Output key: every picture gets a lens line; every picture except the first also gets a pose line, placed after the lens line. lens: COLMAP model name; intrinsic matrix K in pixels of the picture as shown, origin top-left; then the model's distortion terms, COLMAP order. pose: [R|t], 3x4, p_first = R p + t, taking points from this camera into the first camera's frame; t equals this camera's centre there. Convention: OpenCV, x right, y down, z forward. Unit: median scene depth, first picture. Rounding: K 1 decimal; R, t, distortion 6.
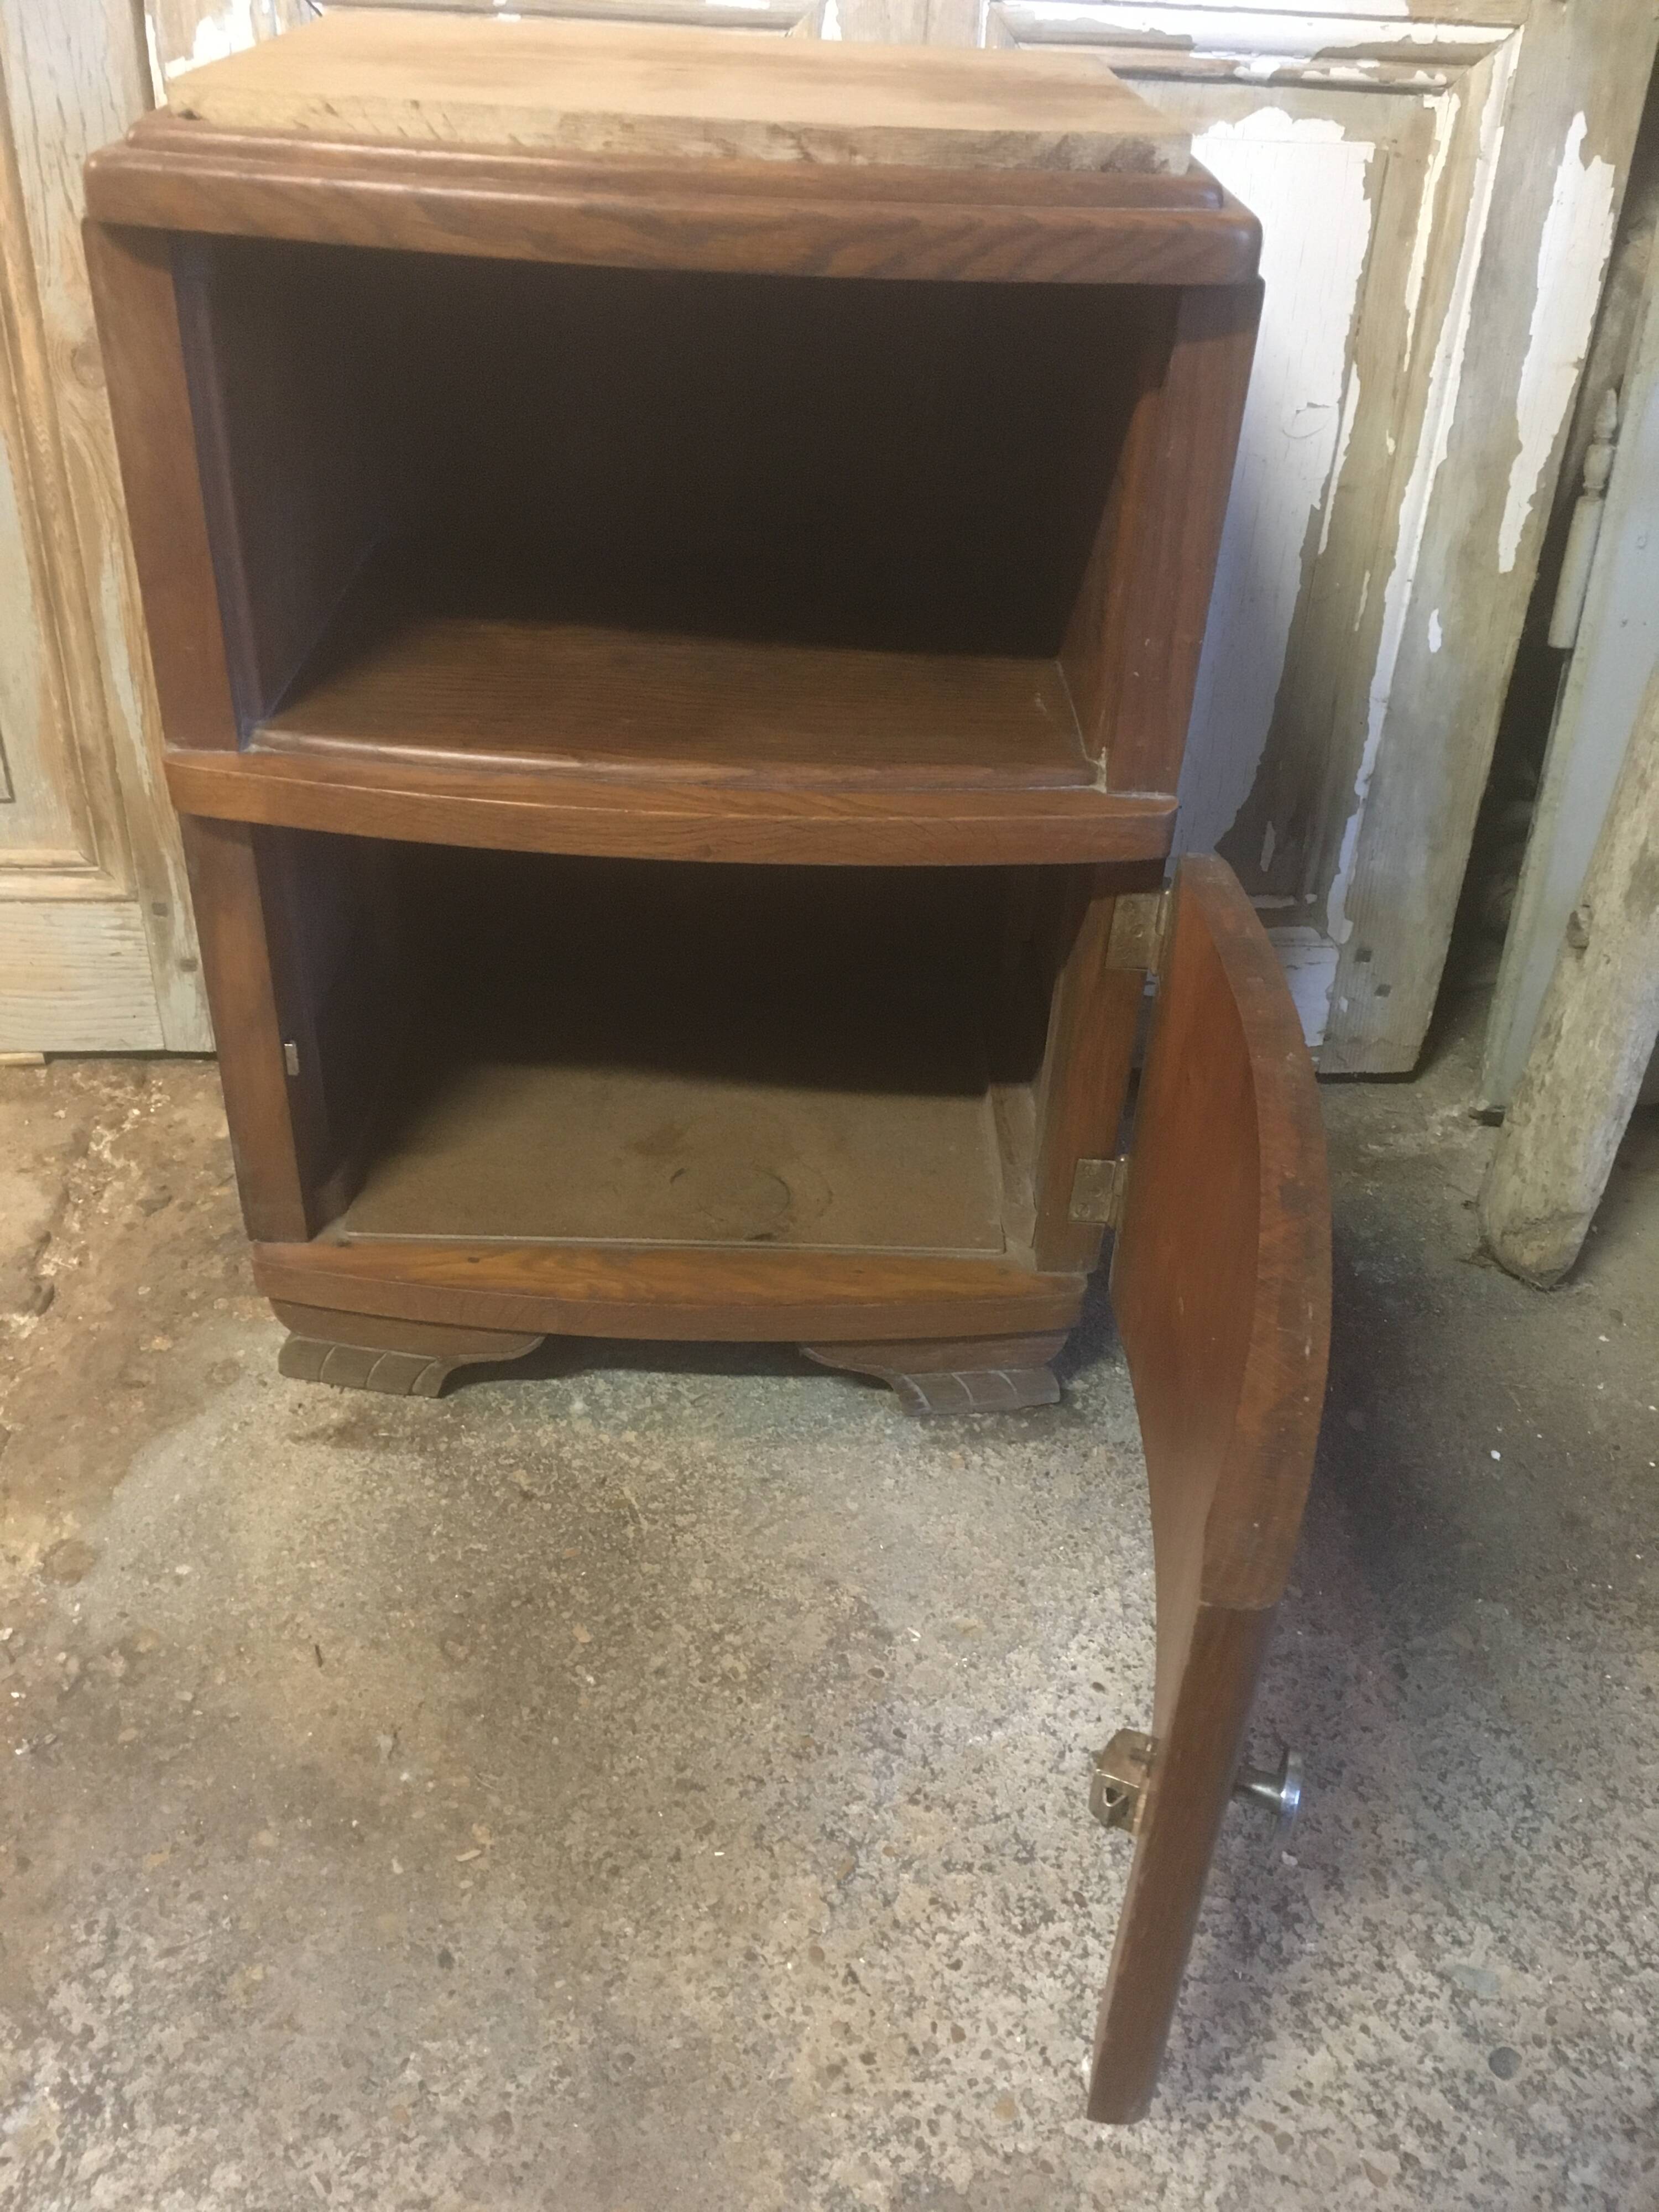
lens RADIAL K [[1877.5, 0, 826.7], [0, 1877.5, 1106.4], [0, 0, 1]] dist [0.084899, -0.113222]
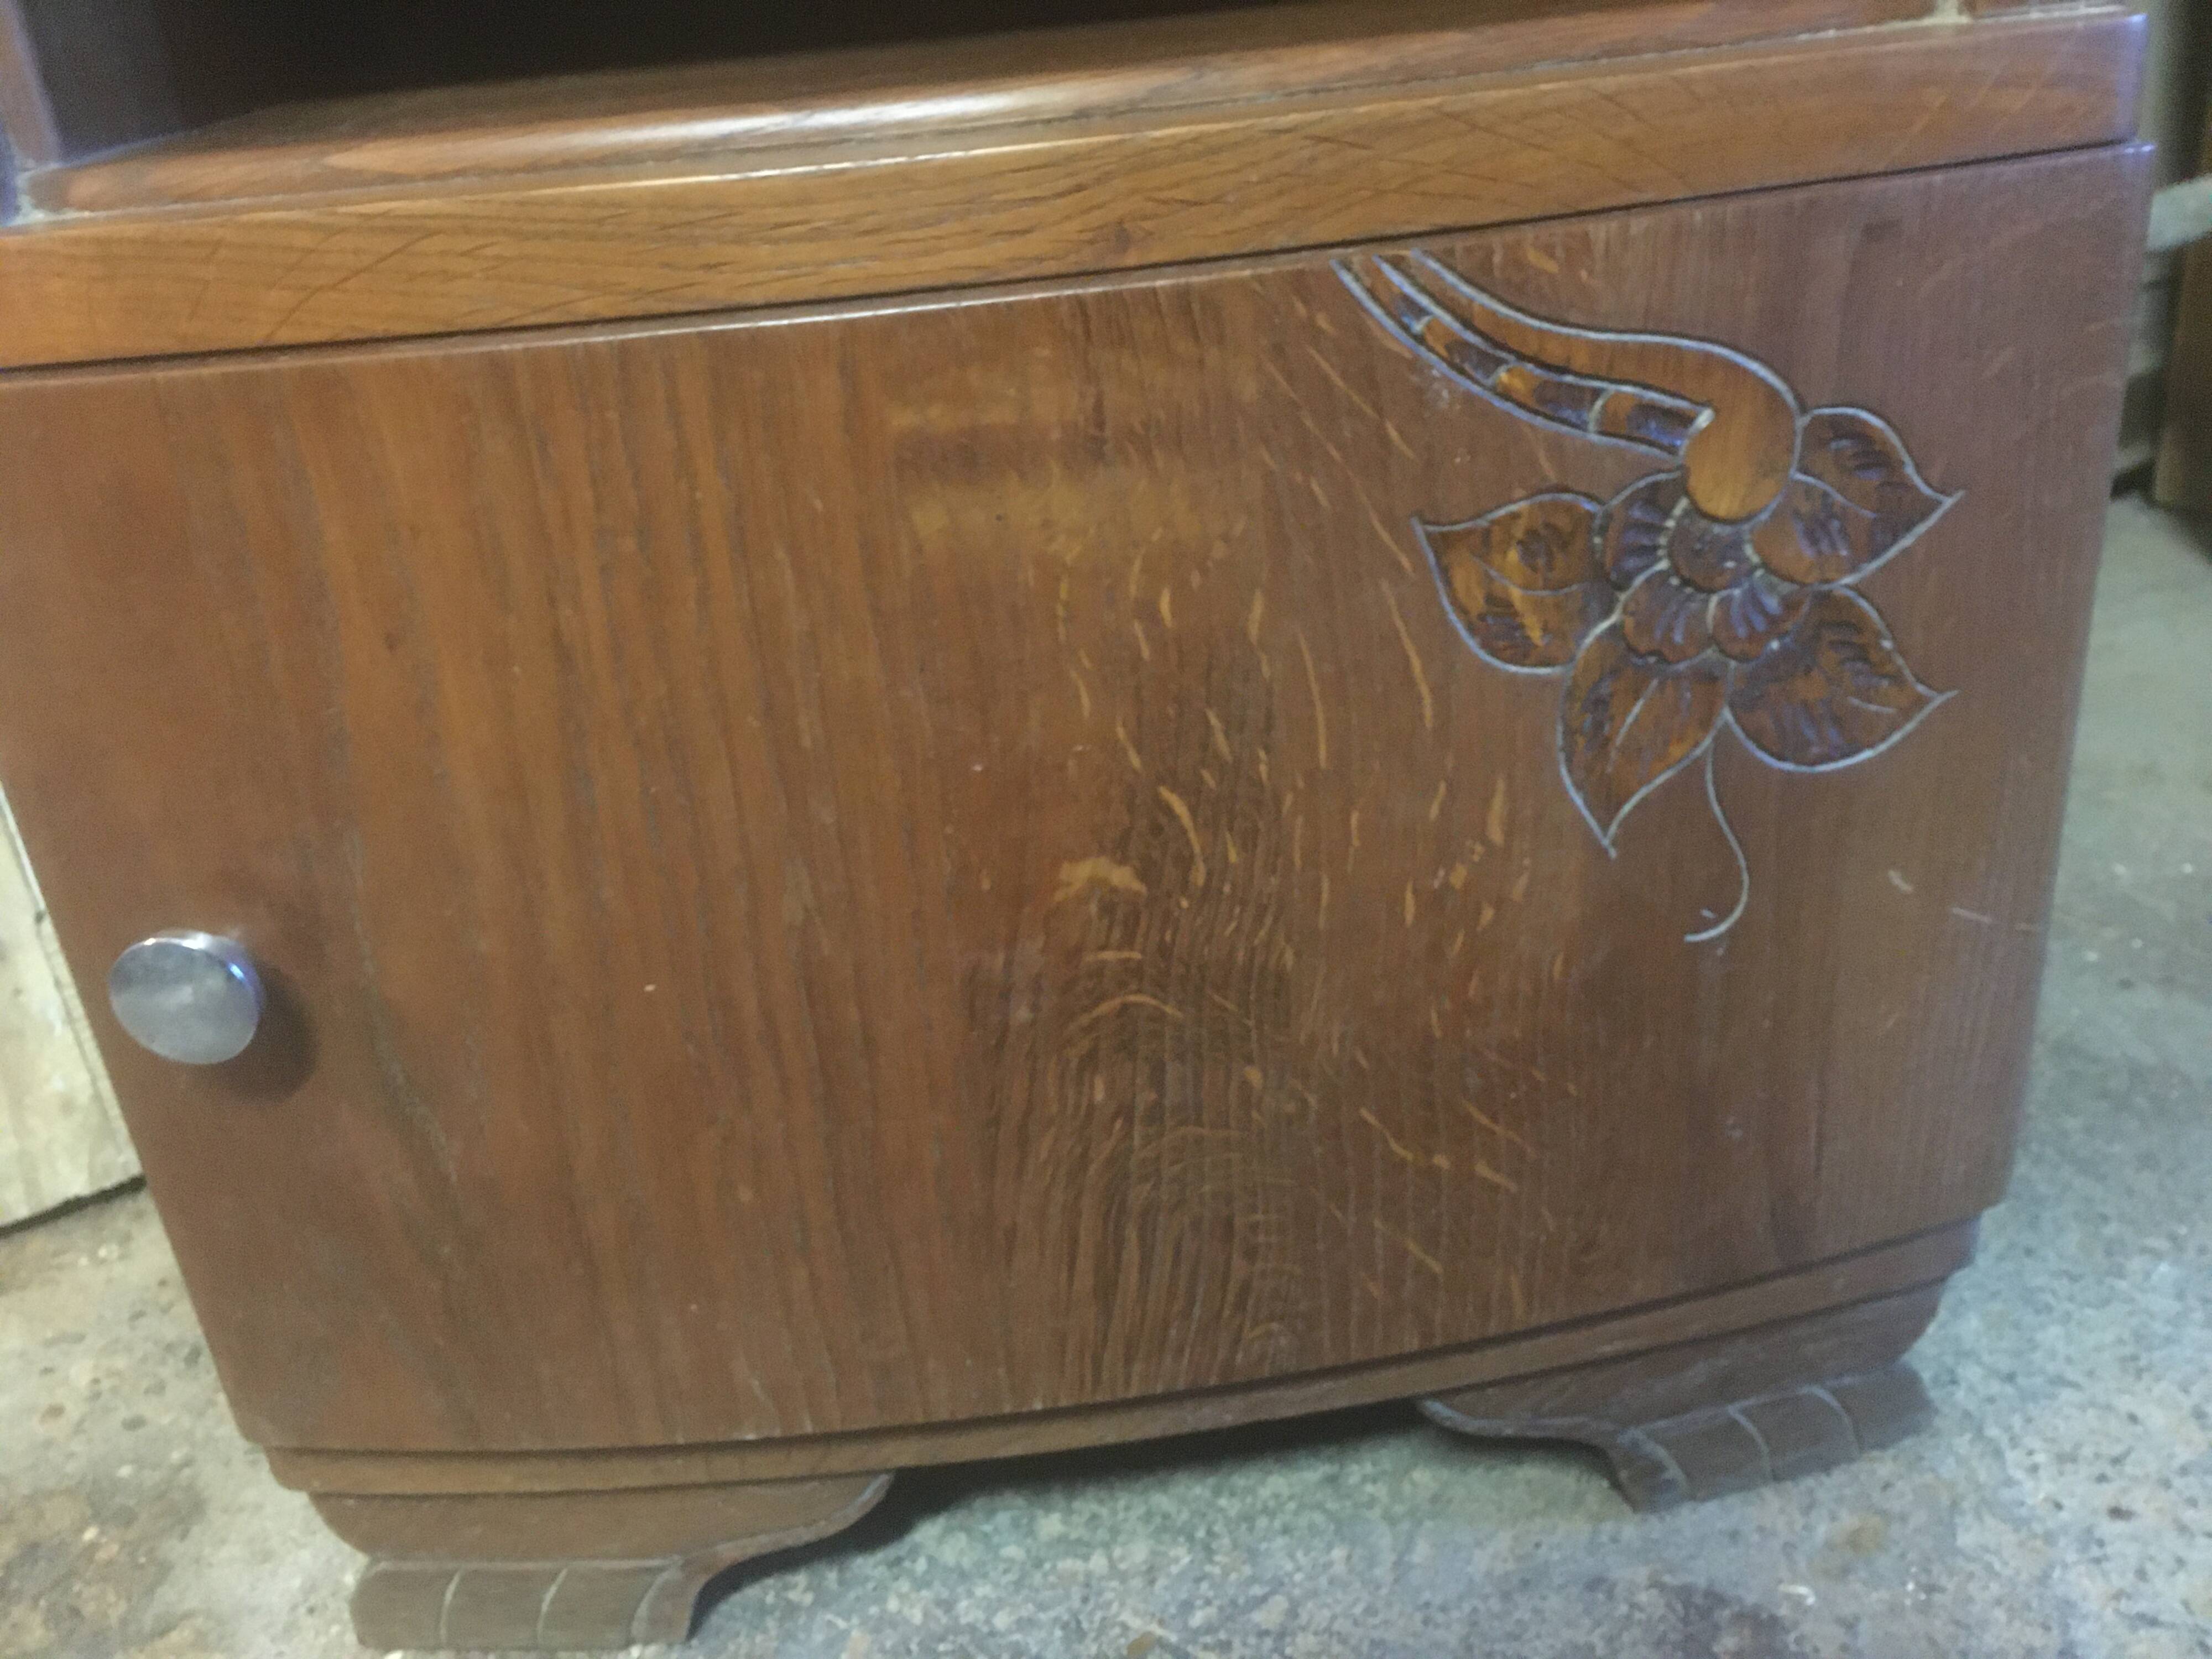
lens RADIAL K [[1886.0, 0, 1107.5], [0, 1886.0, 840.6], [0, 0, 1]] dist [0.077409, -0.108539]
pose [[0.861203, -0.322099, 0.393169, -0.243795], [0.380758, 0.921270, -0.079277, 0.050260], [-0.336680, 0.217975, 0.916042, 0.490240]]
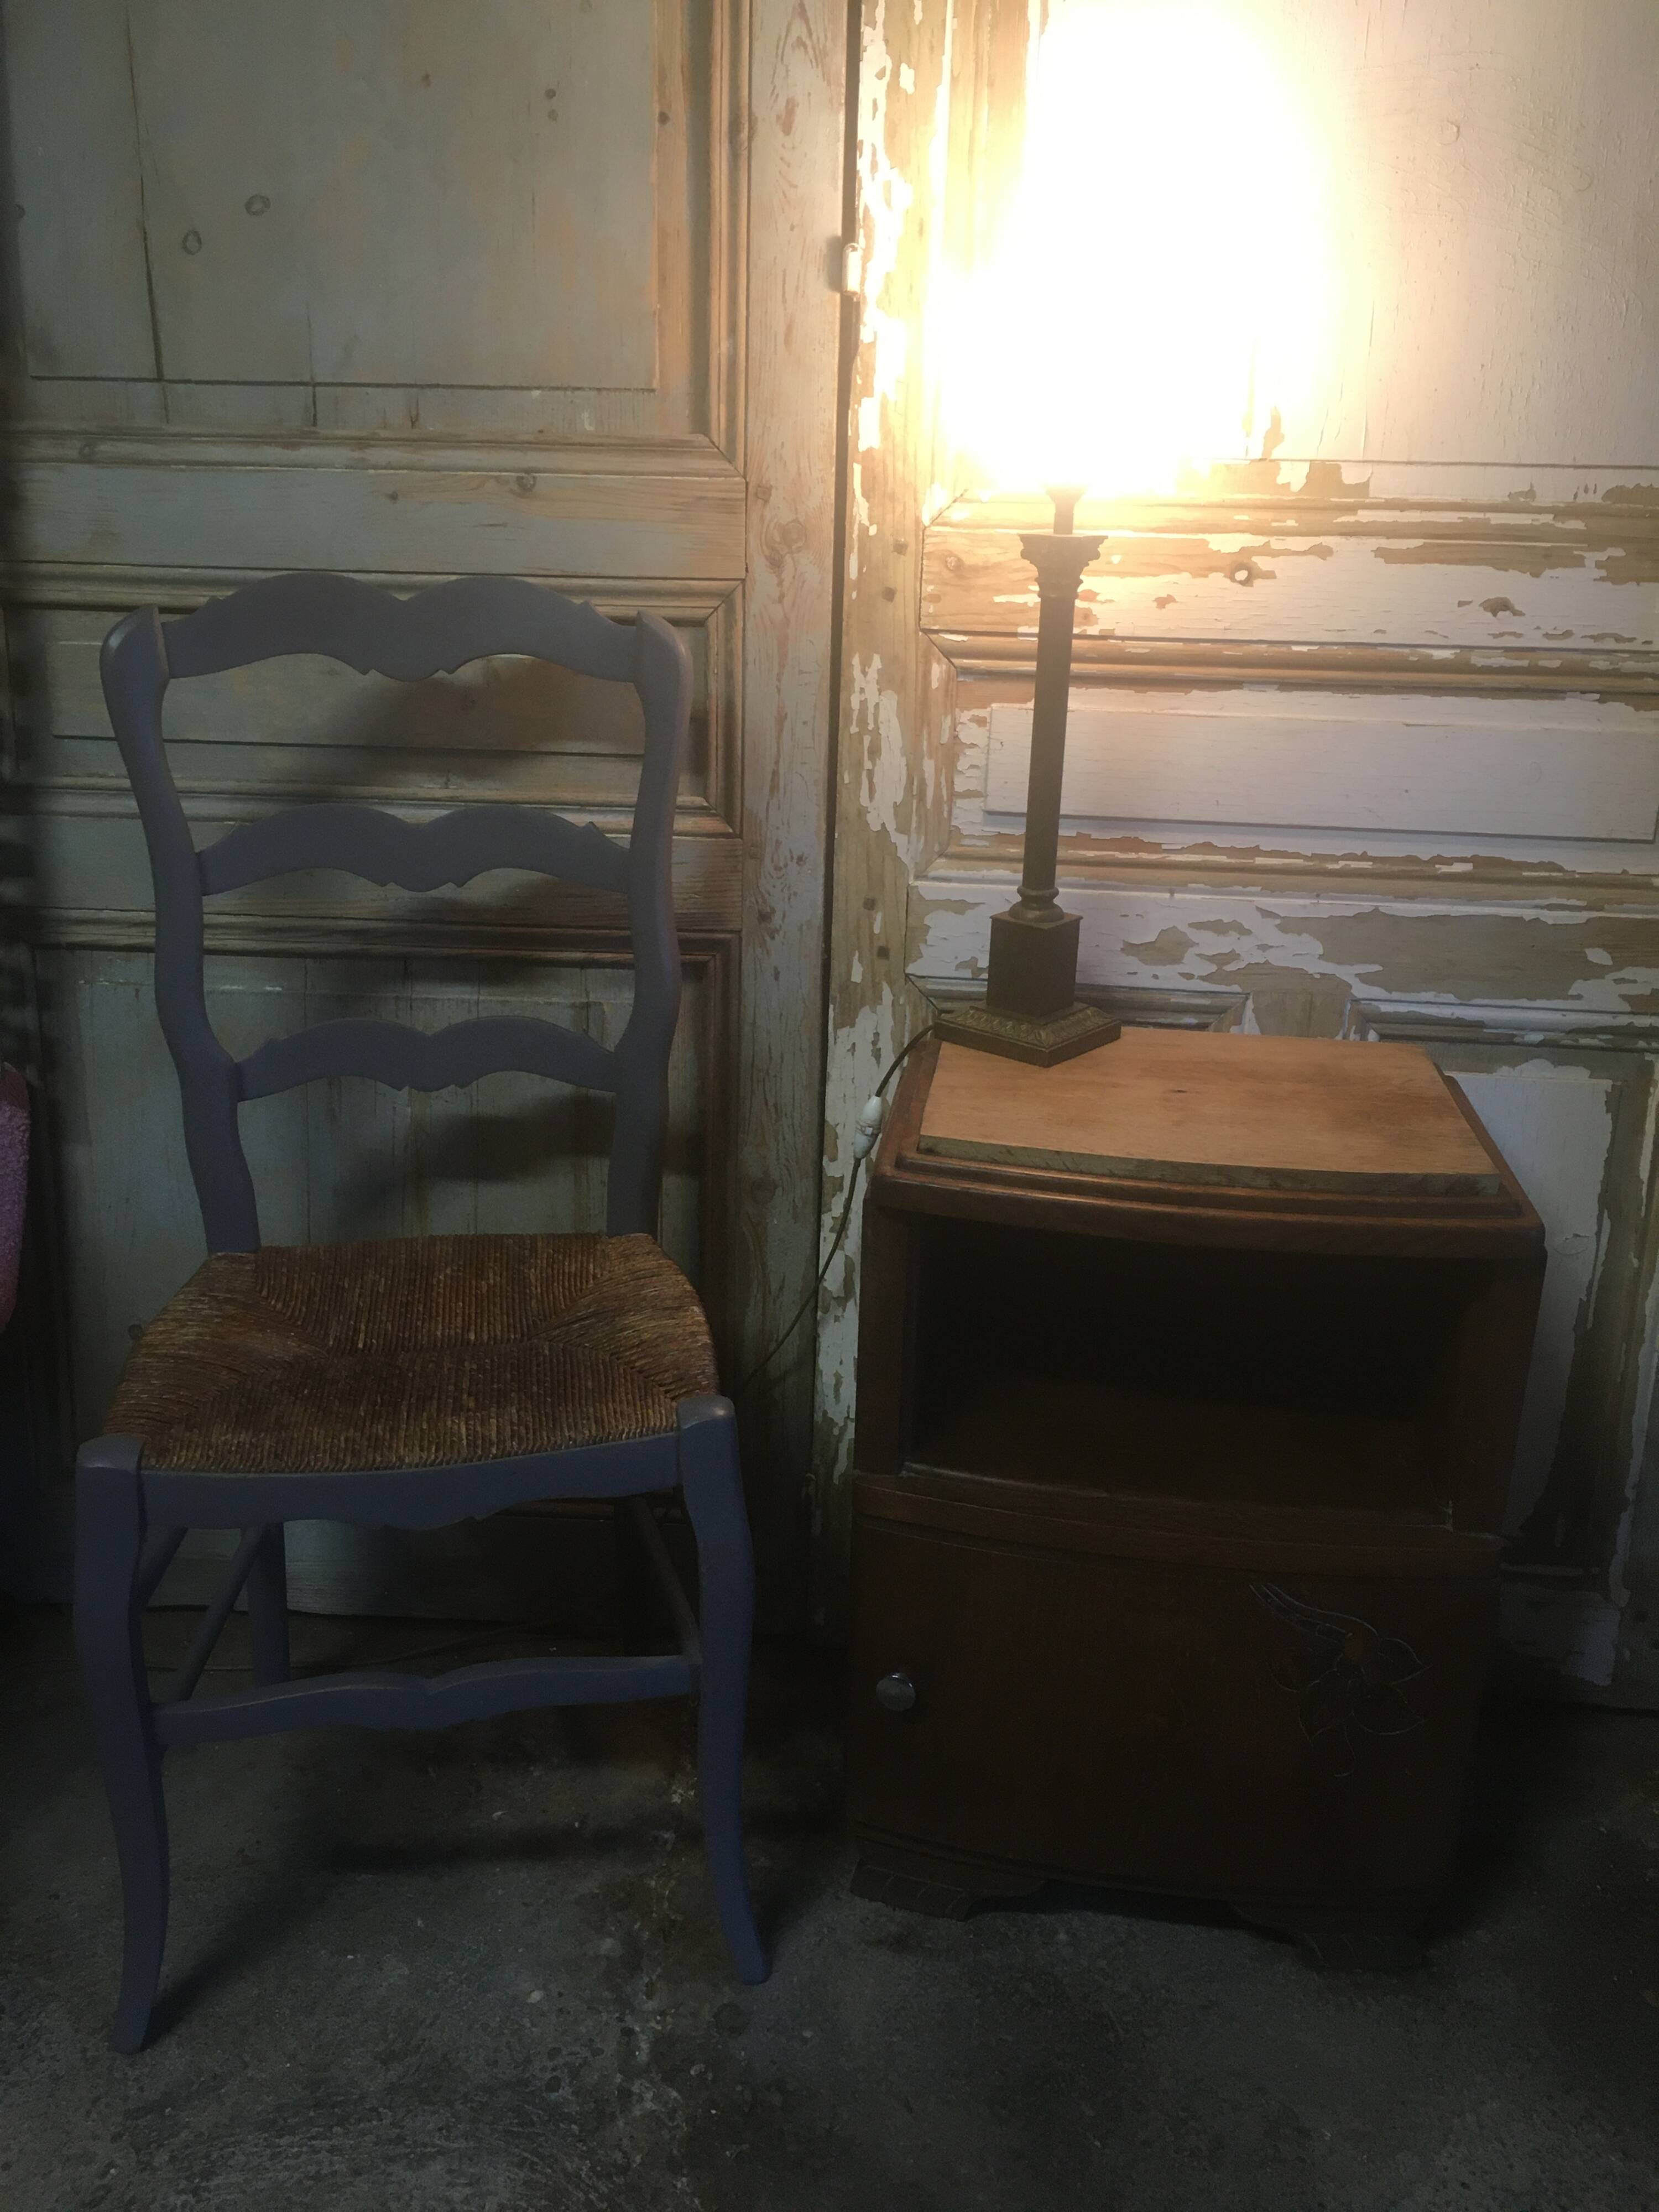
lens RADIAL K [[1877.5, 0, 822.7], [0, 1877.5, 1099.4], [0, 0, 1]] dist [0.084899, -0.113222]
pose [[0.990778, 0.024335, -0.133291, -0.141491], [-0.058557, 0.964031, -0.259260, -0.064781], [0.122187, 0.264674, 0.956566, -0.550336]]
